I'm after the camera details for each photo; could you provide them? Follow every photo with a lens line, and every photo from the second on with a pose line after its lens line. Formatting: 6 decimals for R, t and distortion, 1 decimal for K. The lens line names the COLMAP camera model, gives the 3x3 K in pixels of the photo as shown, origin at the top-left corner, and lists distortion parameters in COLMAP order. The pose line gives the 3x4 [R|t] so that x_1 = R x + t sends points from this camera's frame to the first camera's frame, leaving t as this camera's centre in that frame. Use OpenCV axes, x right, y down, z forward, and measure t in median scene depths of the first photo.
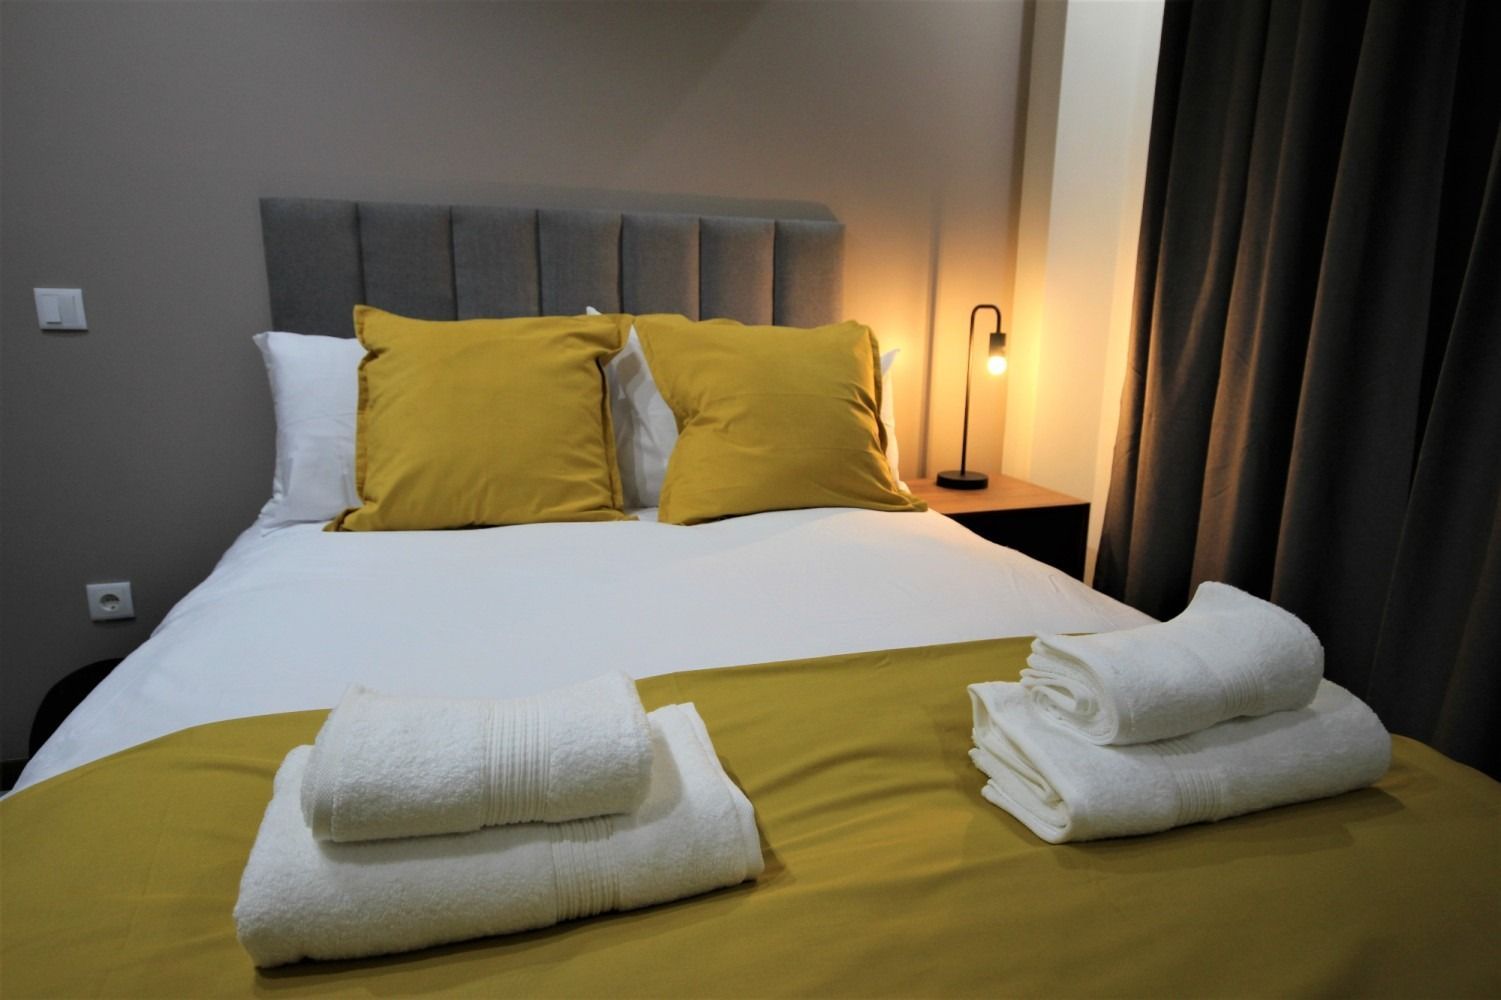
lens RADIAL K [[912.1, 0, 760.3], [0, 912.1, 504.9], [0, 0, 1]] dist [0.005661, 0.007642]
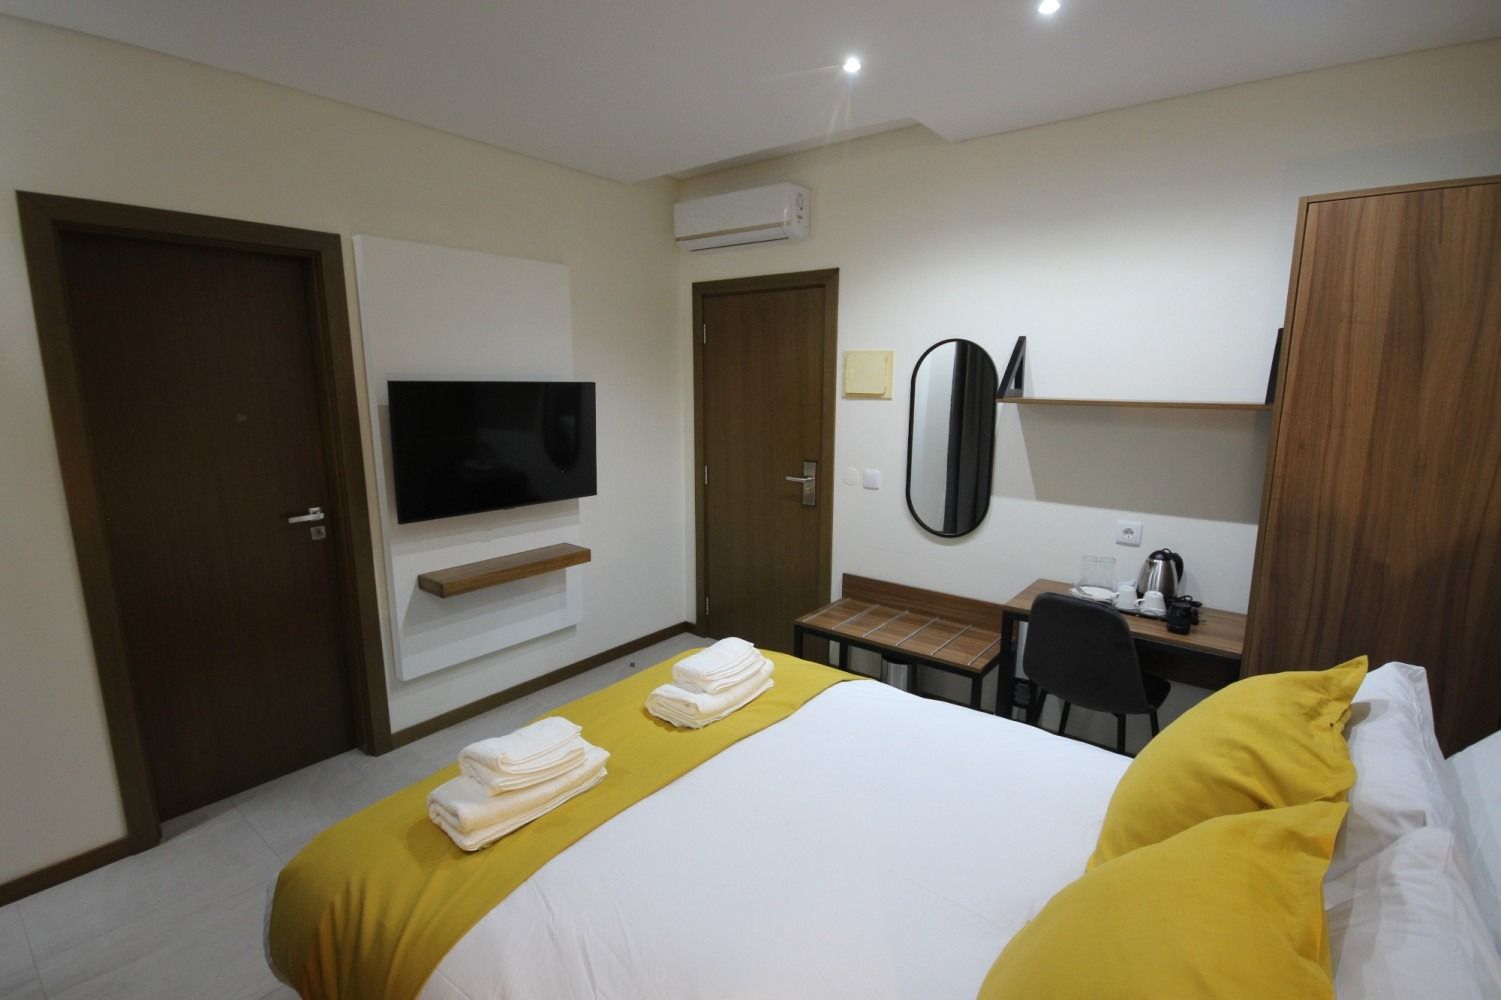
lens RADIAL K [[693.4, 0, 753.4], [0, 693.4, 506.0], [0, 0, 1]] dist [-0.005378, 0.002608]
pose [[-0.822716, 0.089618, -0.561344, 0.425511], [-0.140436, 0.924842, 0.353475, -0.516837], [0.550833, 0.369642, -0.748296, 1.139929]]
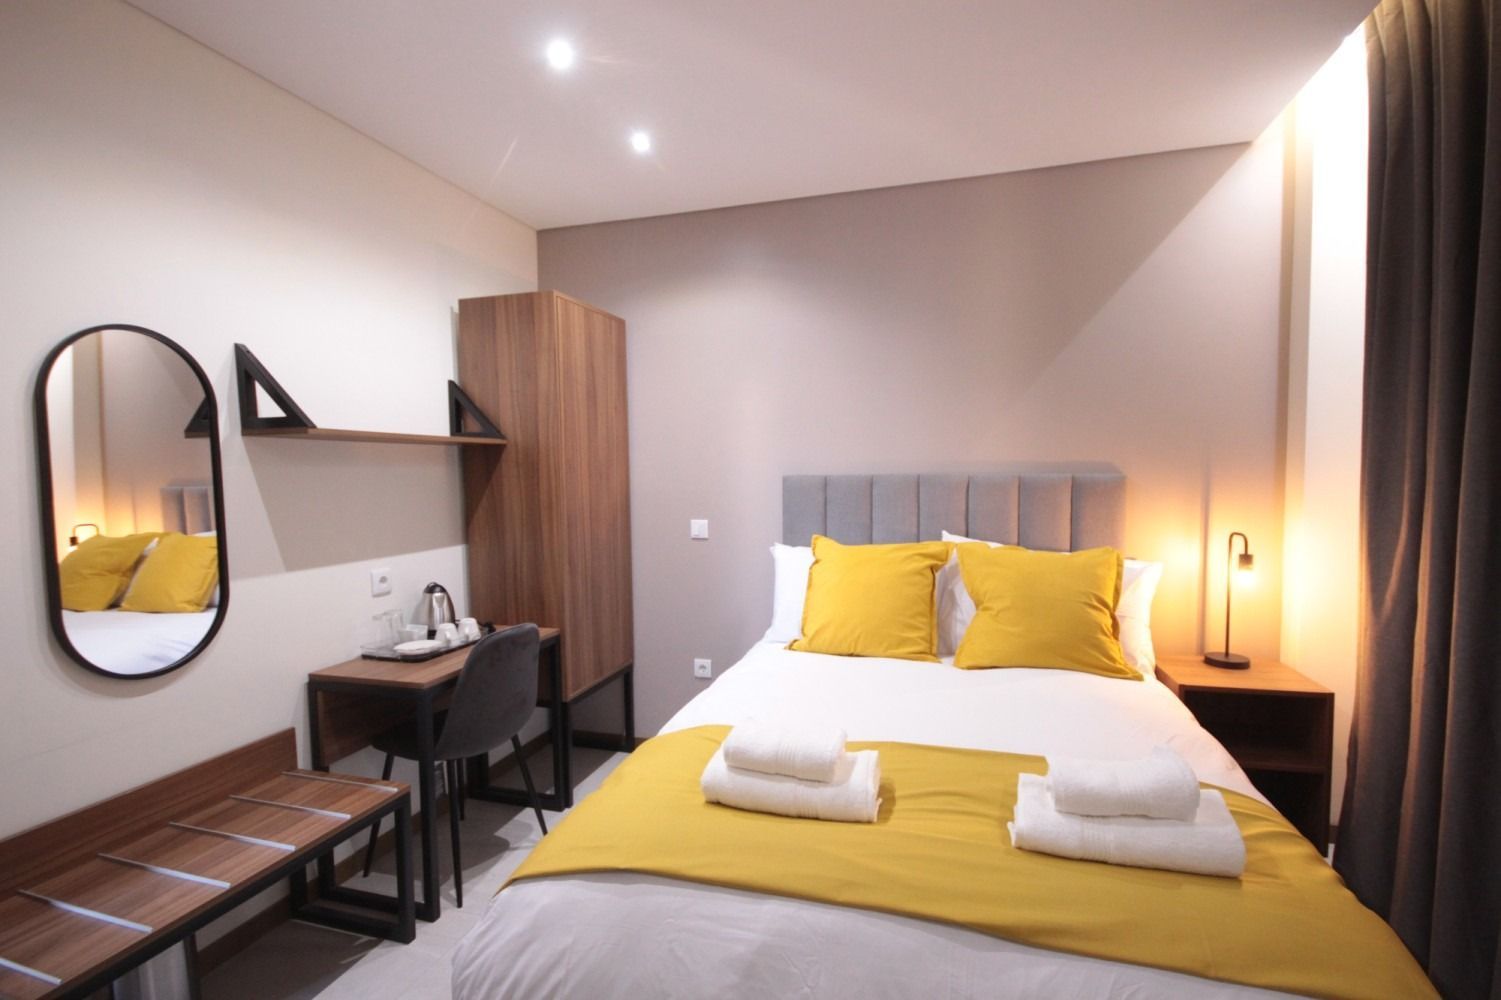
lens RADIAL K [[693.4, 0, 755.6], [0, 693.4, 510.2], [0, 0, 1]] dist [-0.005378, 0.002608]
pose [[0.835771, 0.008977, -0.549004, 0.287157], [-0.099929, 0.985655, -0.136009, -0.053677], [0.539908, 0.168534, 0.824679, -0.332352]]
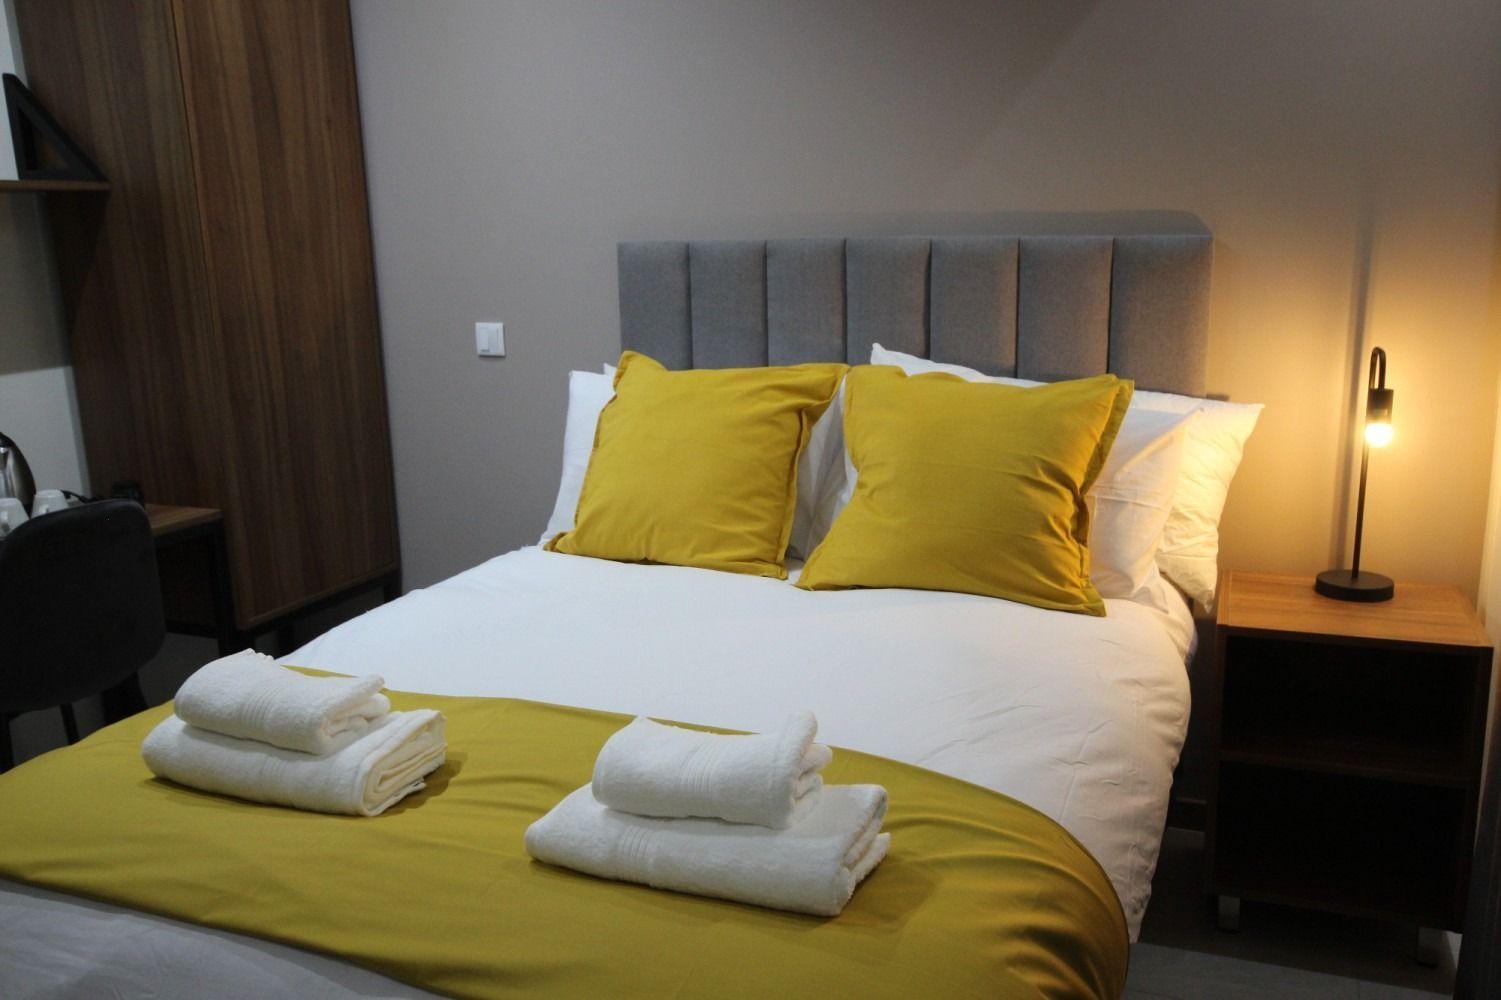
lens RADIAL K [[1291.0, 0, 748.5], [0, 1291.0, 515.1], [0, 0, 1]] dist [-0.014891, 0.067228]
pose [[0.768642, 0.112583, -0.629694, 0.703642], [-0.110656, 0.992952, 0.042456, -0.104421], [0.630036, 0.037046, 0.775682, -0.126140]]
